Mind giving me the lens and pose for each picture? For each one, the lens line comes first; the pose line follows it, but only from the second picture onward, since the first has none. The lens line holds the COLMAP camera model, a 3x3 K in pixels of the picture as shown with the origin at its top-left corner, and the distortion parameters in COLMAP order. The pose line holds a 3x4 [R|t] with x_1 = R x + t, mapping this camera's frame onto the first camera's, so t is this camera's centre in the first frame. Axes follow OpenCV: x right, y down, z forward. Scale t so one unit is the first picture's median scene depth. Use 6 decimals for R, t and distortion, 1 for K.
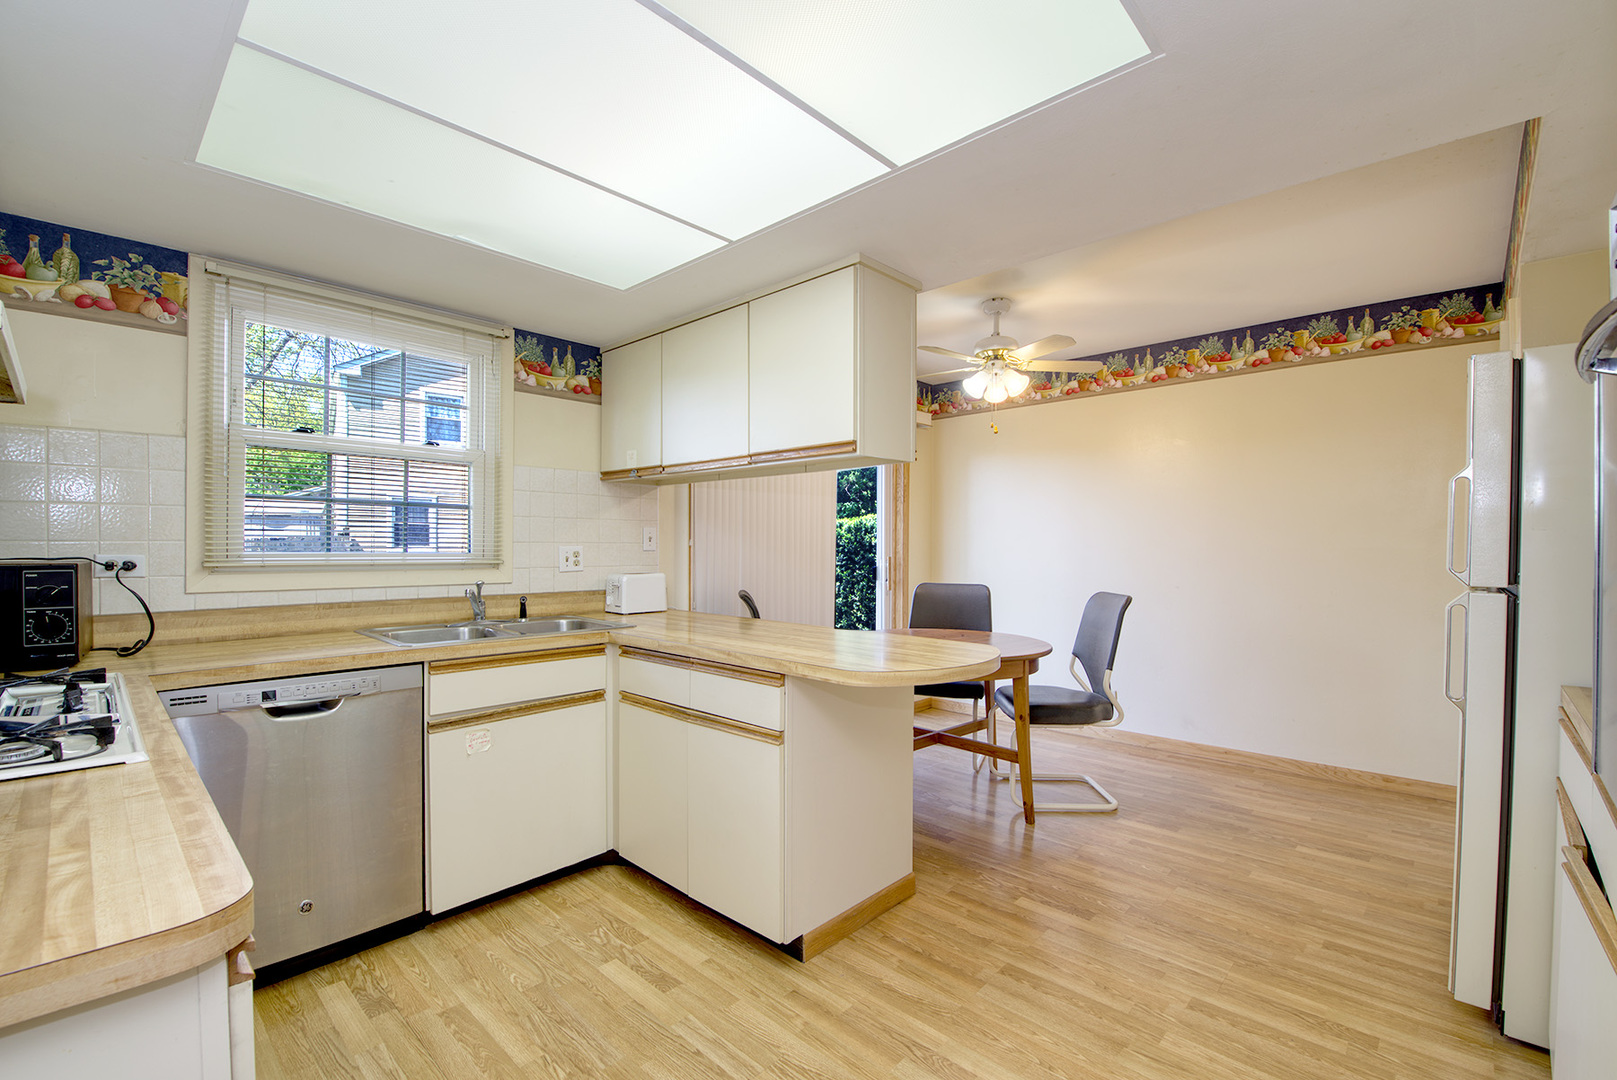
lens RADIAL K [[703.2, 0, 814.8], [0, 703.2, 556.4], [0, 0, 1]] dist [-0.033318, -0.001042]
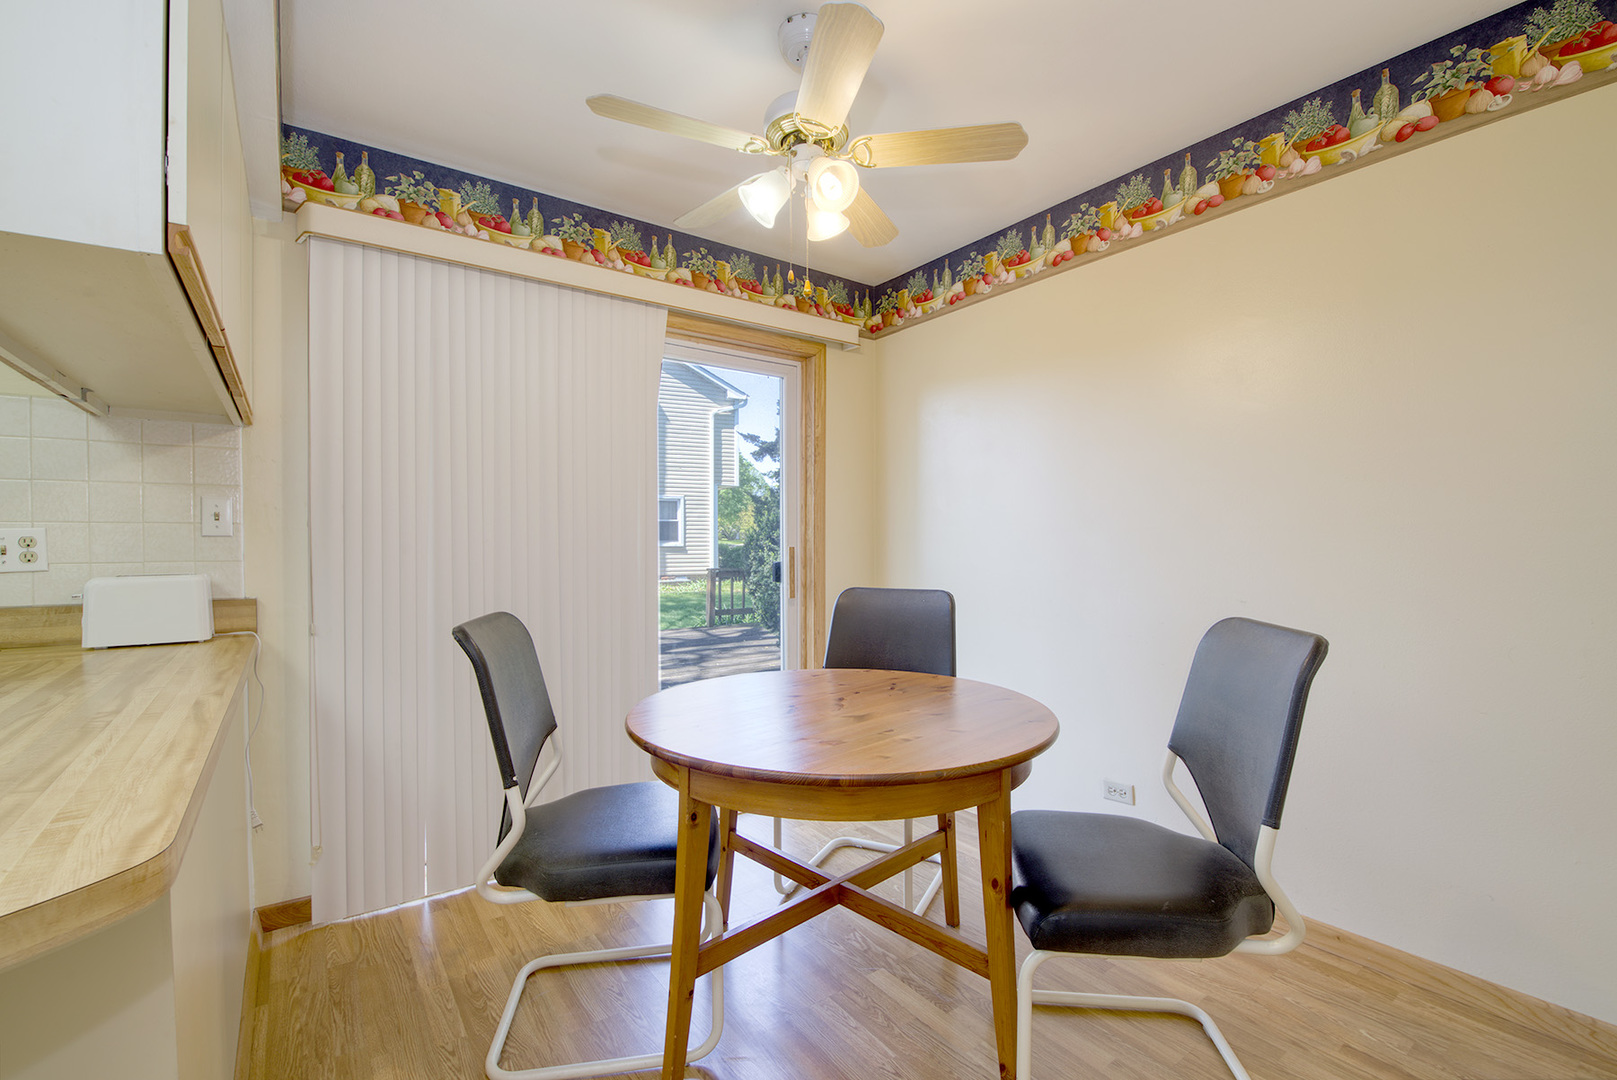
lens RADIAL K [[703.2, 0, 832.9], [0, 703.2, 561.1], [0, 0, 1]] dist [-0.033318, -0.001042]
pose [[0.983133, -0.003866, -0.182851, 0.259624], [0.005217, 0.999963, 0.006908, 0.007853], [0.182818, -0.007746, 0.983116, 0.361723]]
